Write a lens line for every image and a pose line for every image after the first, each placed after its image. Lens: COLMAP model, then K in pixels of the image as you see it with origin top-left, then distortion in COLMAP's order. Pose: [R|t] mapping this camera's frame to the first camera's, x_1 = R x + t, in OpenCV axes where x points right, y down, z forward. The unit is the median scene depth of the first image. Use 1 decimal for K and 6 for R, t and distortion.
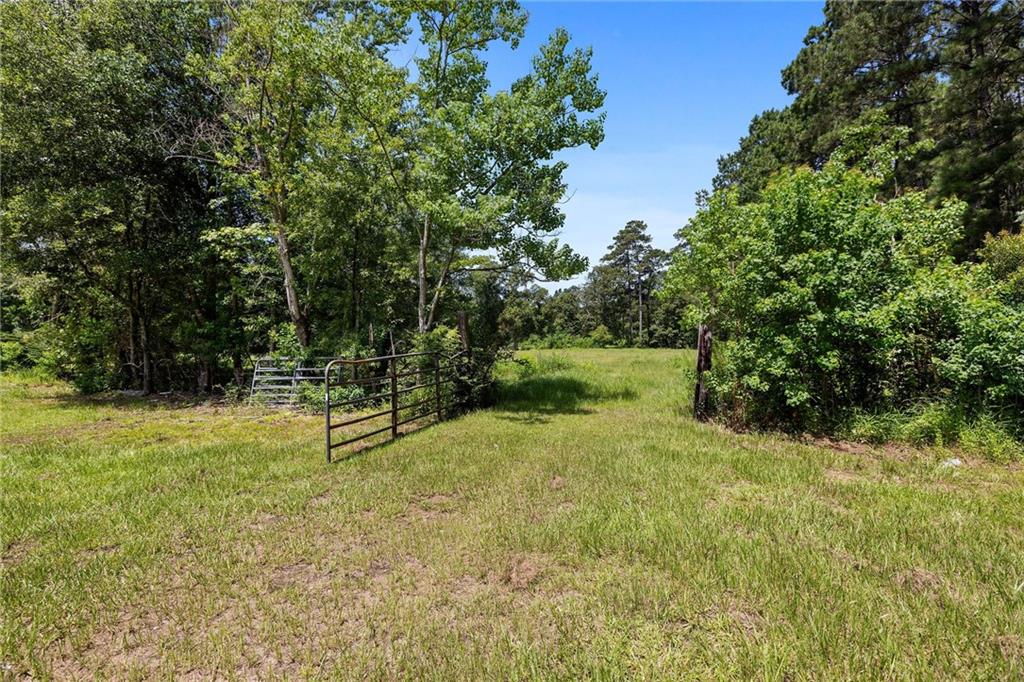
lens RADIAL K [[434.0, 0, 509.8], [0, 434.0, 338.5], [0, 0, 1]] dist [0.001103, -0.000198]
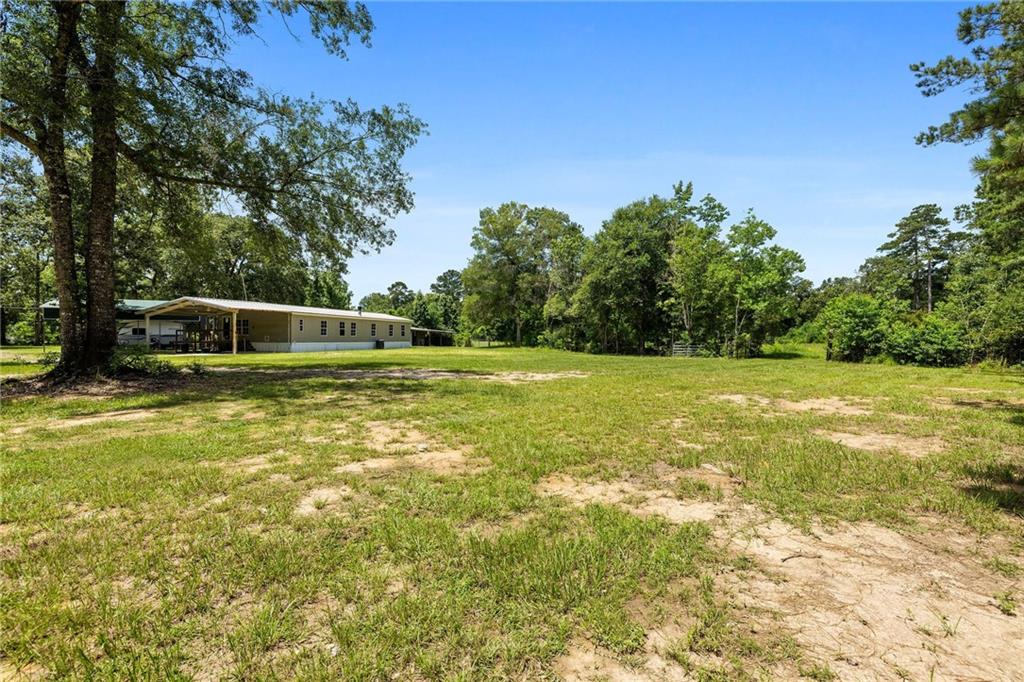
lens RADIAL K [[434.0, 0, 509.8], [0, 434.0, 338.5], [0, 0, 1]] dist [0.001103, -0.000198]
pose [[0.864422, 0.015428, -0.502530, -0.030640], [-0.006041, 0.999776, 0.020303, -0.036538], [0.502731, -0.014515, 0.864321, -2.300038]]
